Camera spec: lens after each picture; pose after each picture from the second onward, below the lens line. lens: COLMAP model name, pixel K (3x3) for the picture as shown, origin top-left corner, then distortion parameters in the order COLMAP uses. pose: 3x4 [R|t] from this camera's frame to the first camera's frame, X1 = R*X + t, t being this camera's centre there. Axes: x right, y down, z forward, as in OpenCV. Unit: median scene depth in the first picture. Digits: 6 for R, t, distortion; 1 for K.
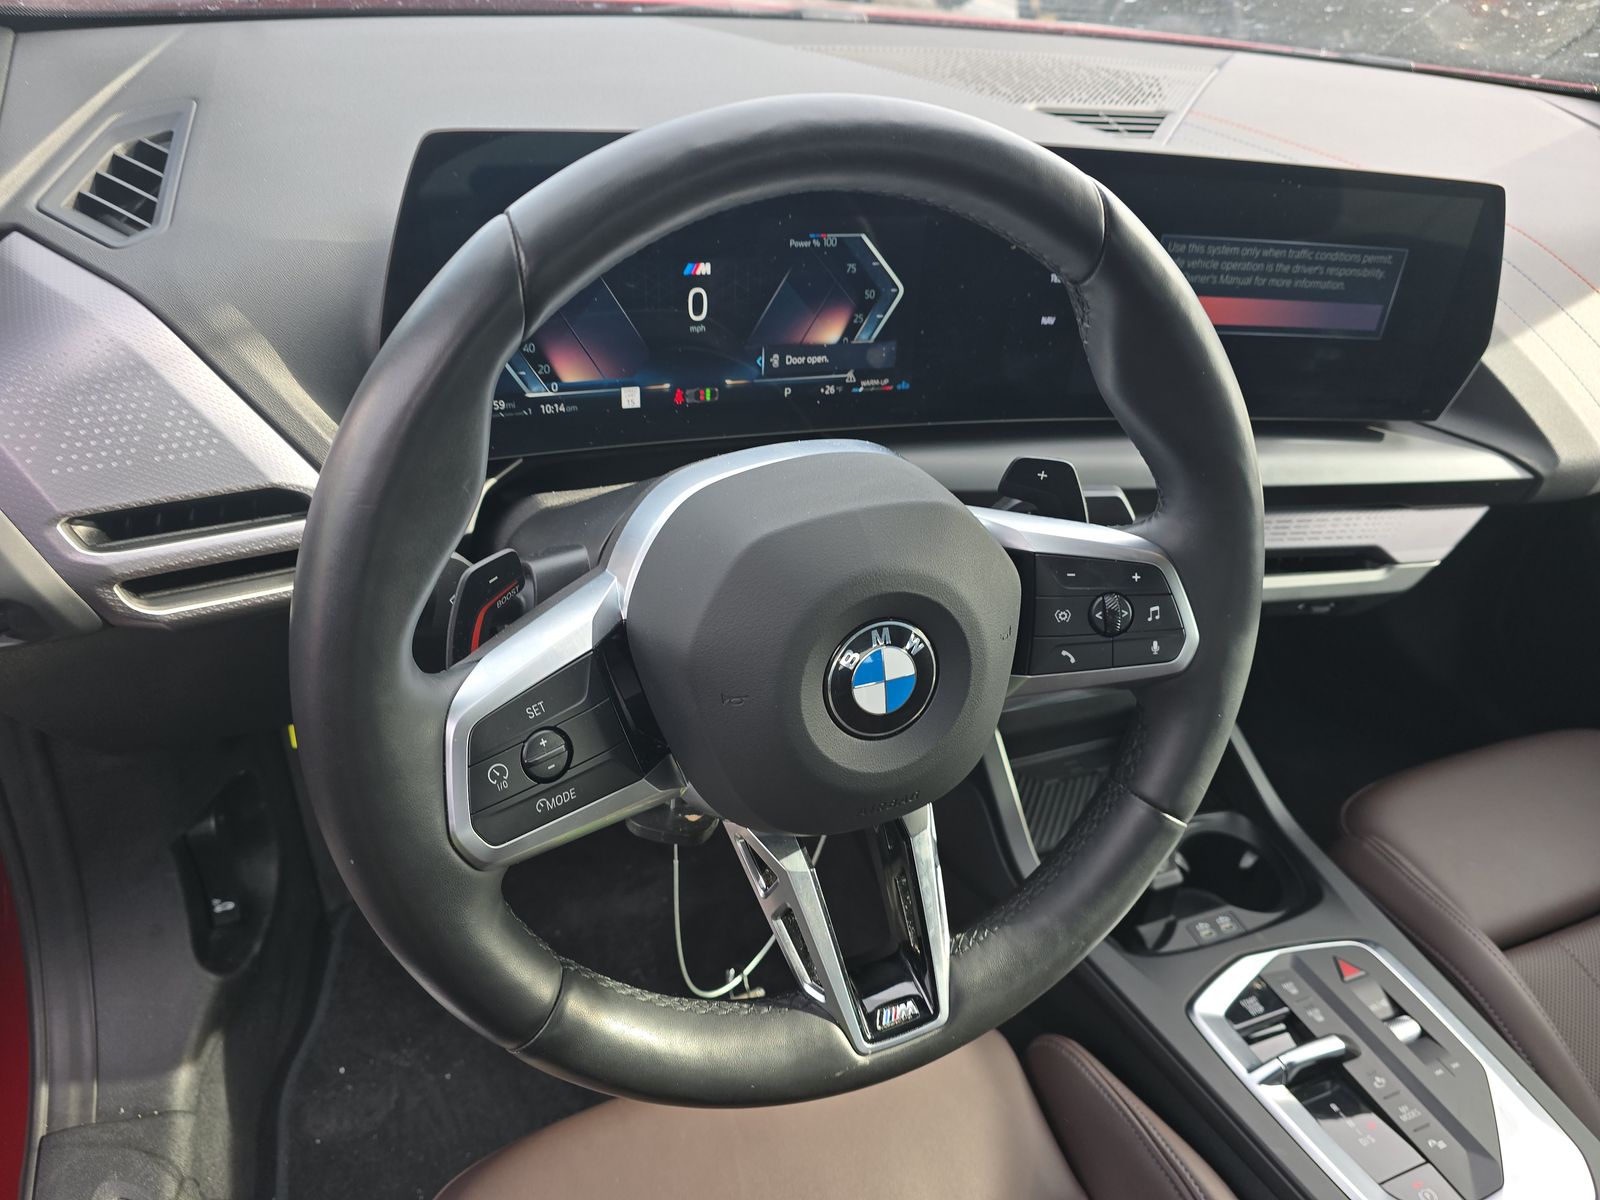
lens RADIAL K [[1059.2, 0, 800.0], [0, 1059.2, 600.0], [0, 0, 1]] dist [-0.003768, -0.007592]
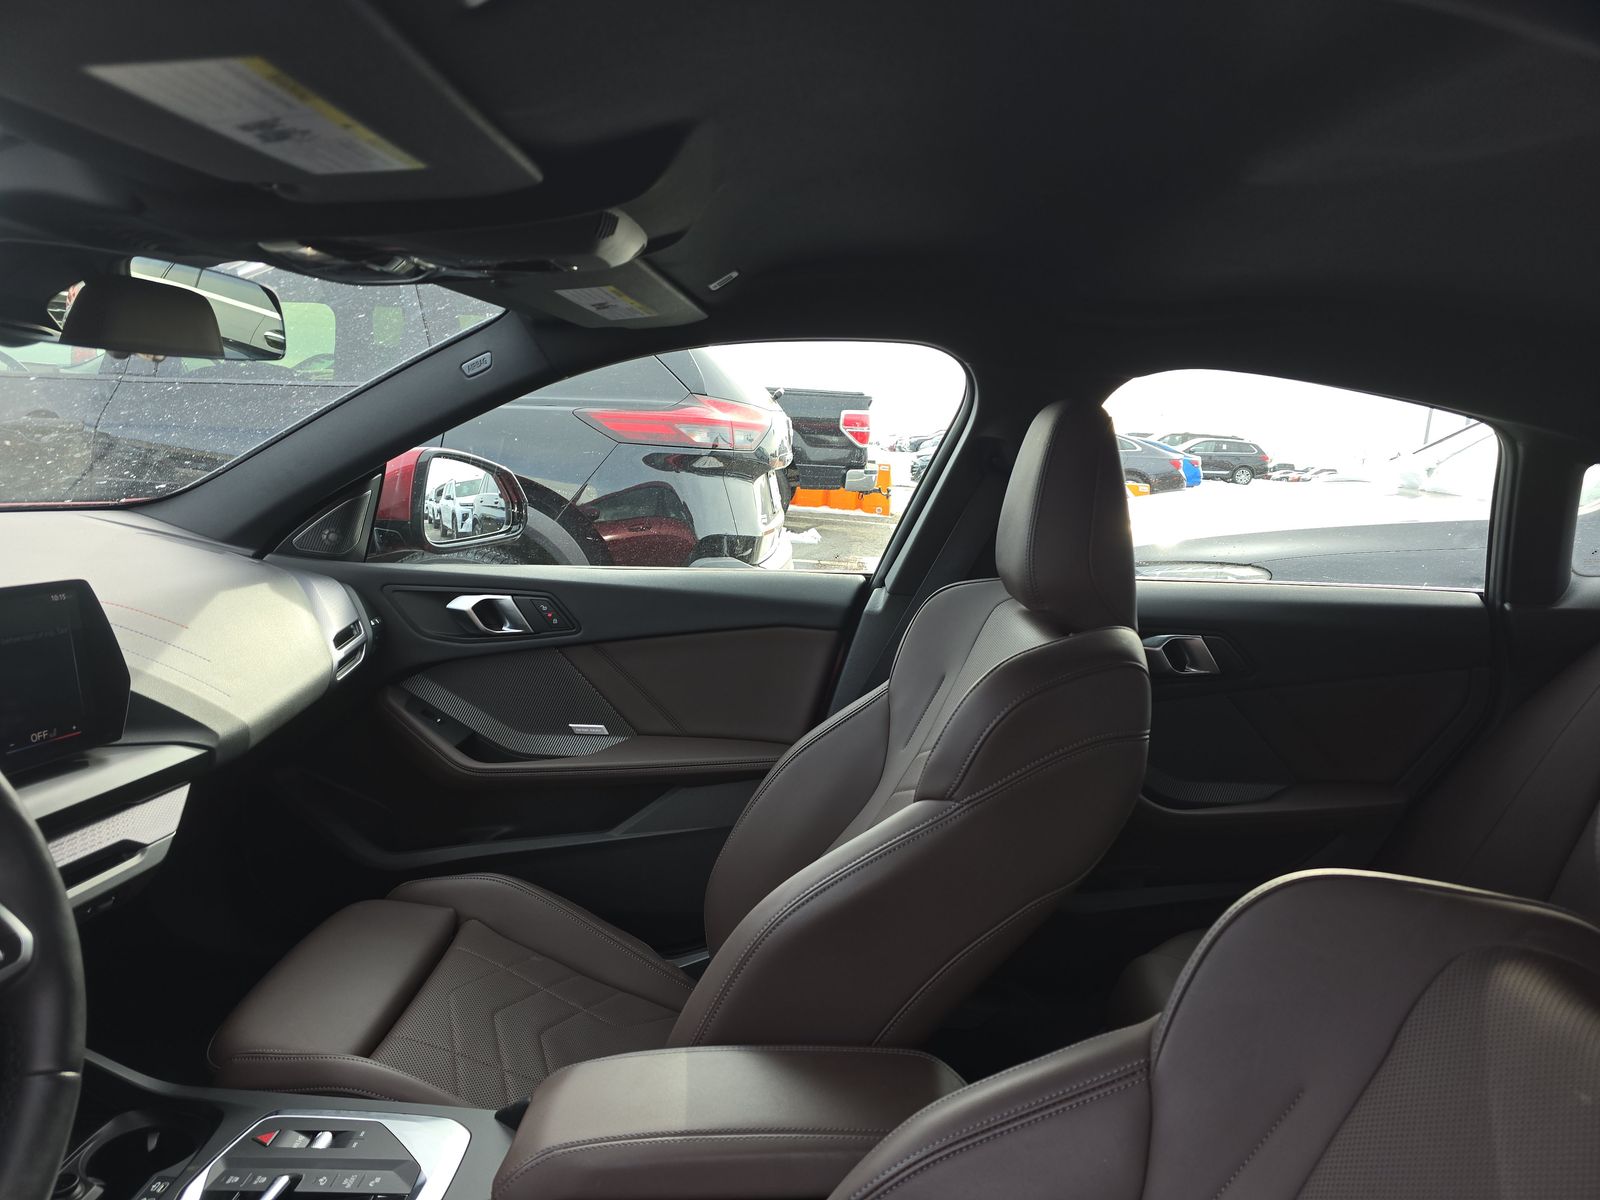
lens RADIAL K [[1065.0, 0, 806.2], [0, 1065.0, 604.9], [0, 0, 1]] dist [0.049771, -0.041081]
pose [[0.400306, -0.221268, 0.889267, -0.255233], [0.499889, 0.866037, -0.009538, 0.143985], [-0.768027, 0.448353, 0.457289, -0.412729]]
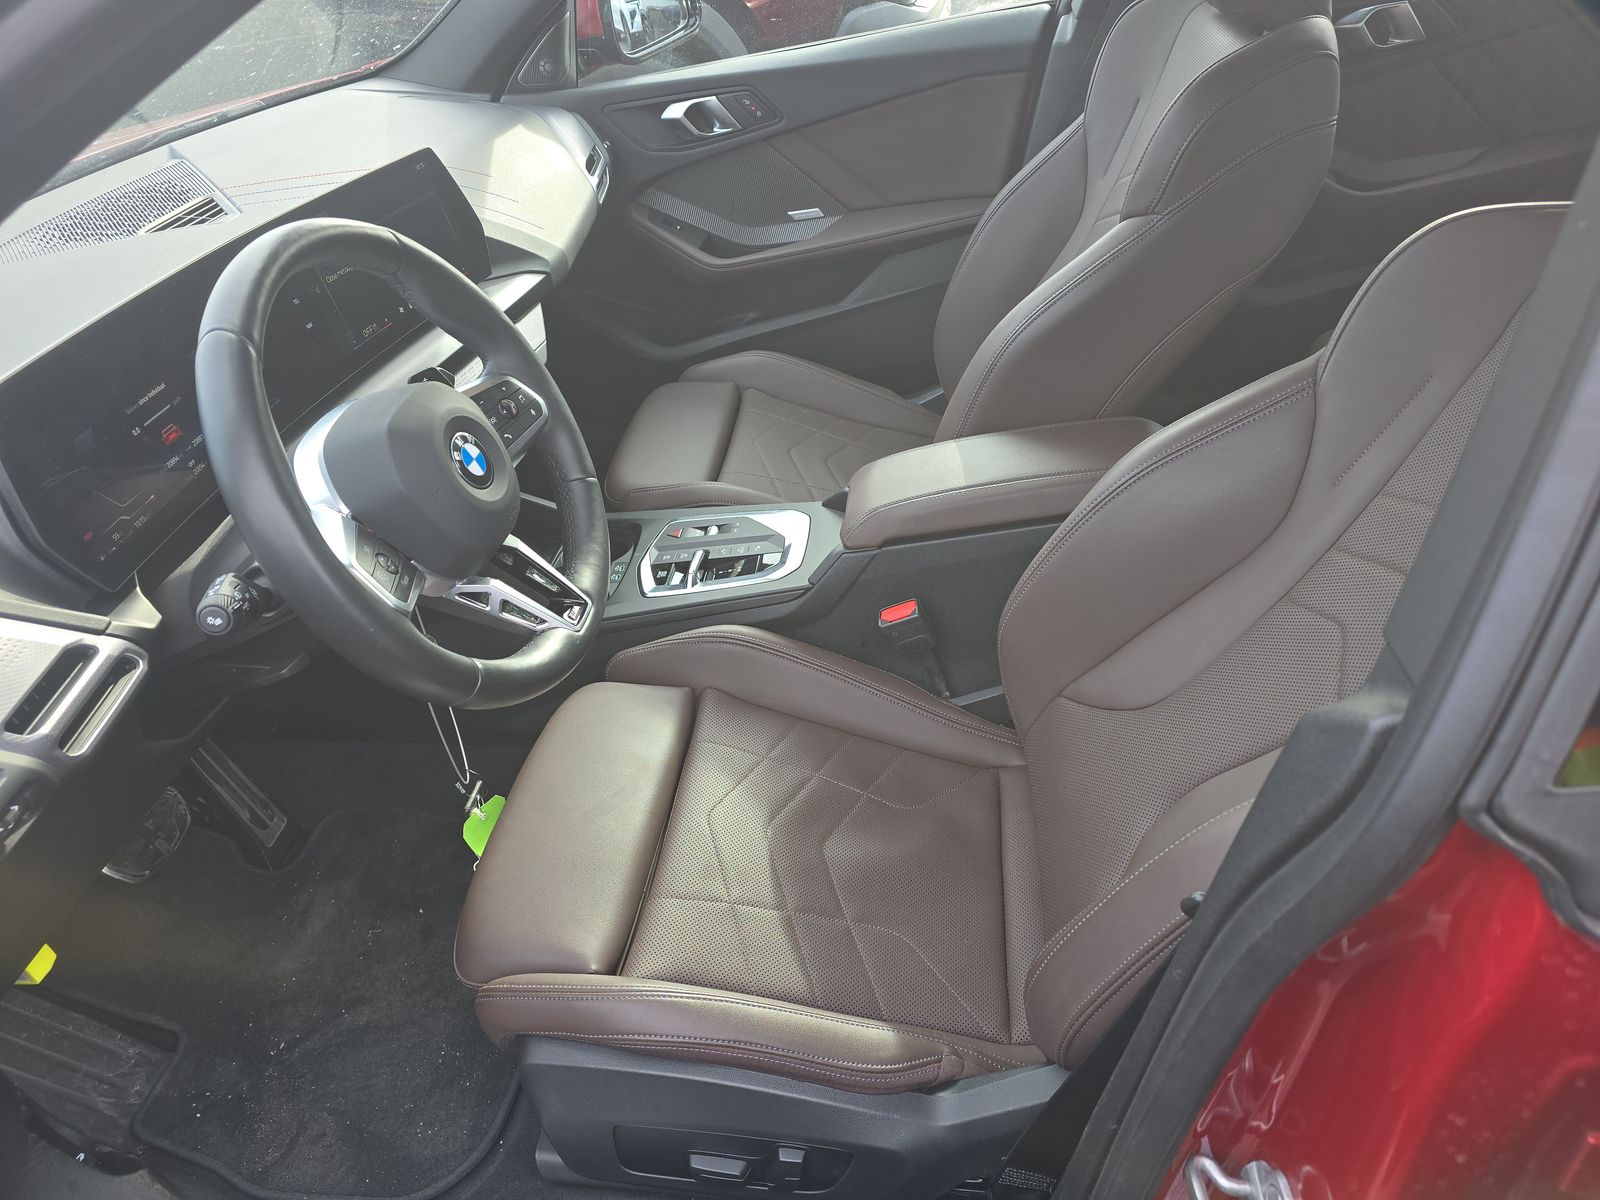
lens RADIAL K [[1065.0, 0, 806.2], [0, 1065.0, 604.9], [0, 0, 1]] dist [0.049771, -0.041081]
pose [[0.458391, -0.648678, 0.607531, -0.660339], [0.641498, 0.714599, 0.278979, 0.066917], [-0.615109, 0.261849, 0.743691, -0.560073]]
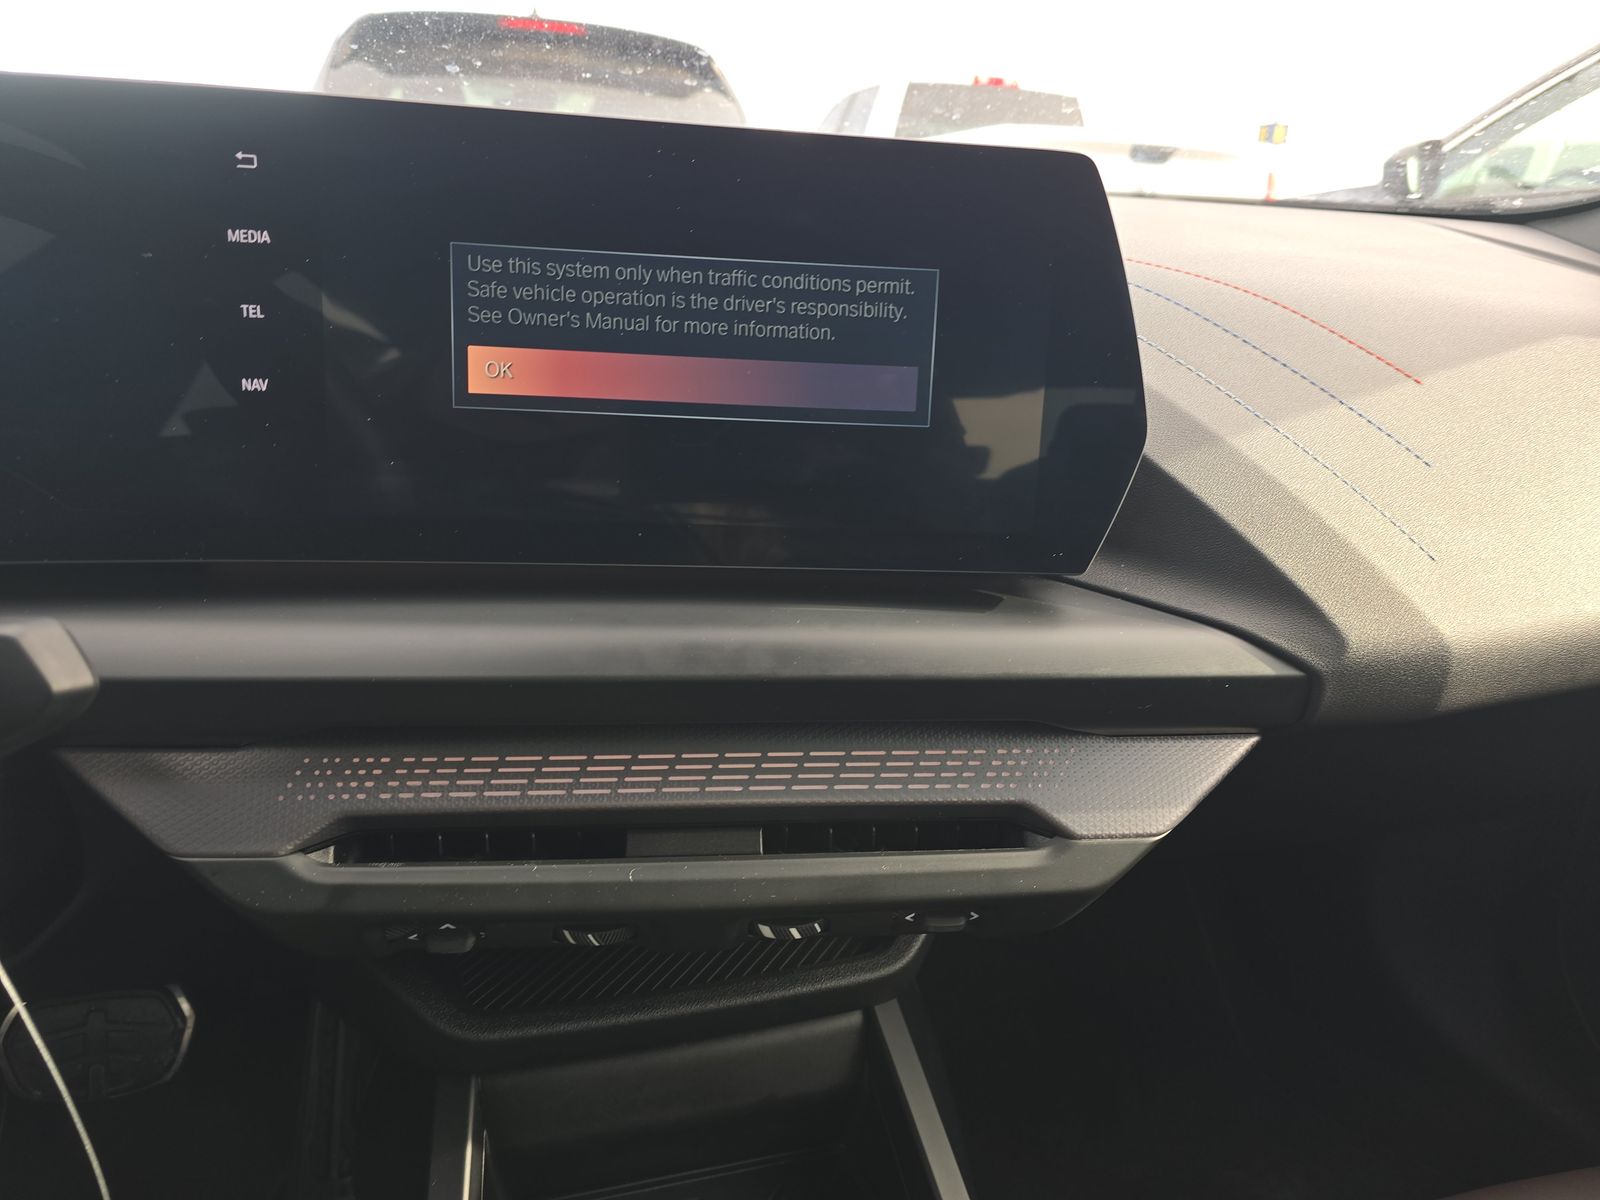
lens RADIAL K [[1065.0, 0, 806.2], [0, 1065.0, 604.9], [0, 0, 1]] dist [0.049771, -0.041081]
pose [[0.992304, -0.017361, -0.122600, 0.563049], [-0.018199, 0.958920, -0.283093, 0.011312], [0.122479, 0.283145, 0.951224, 0.477607]]
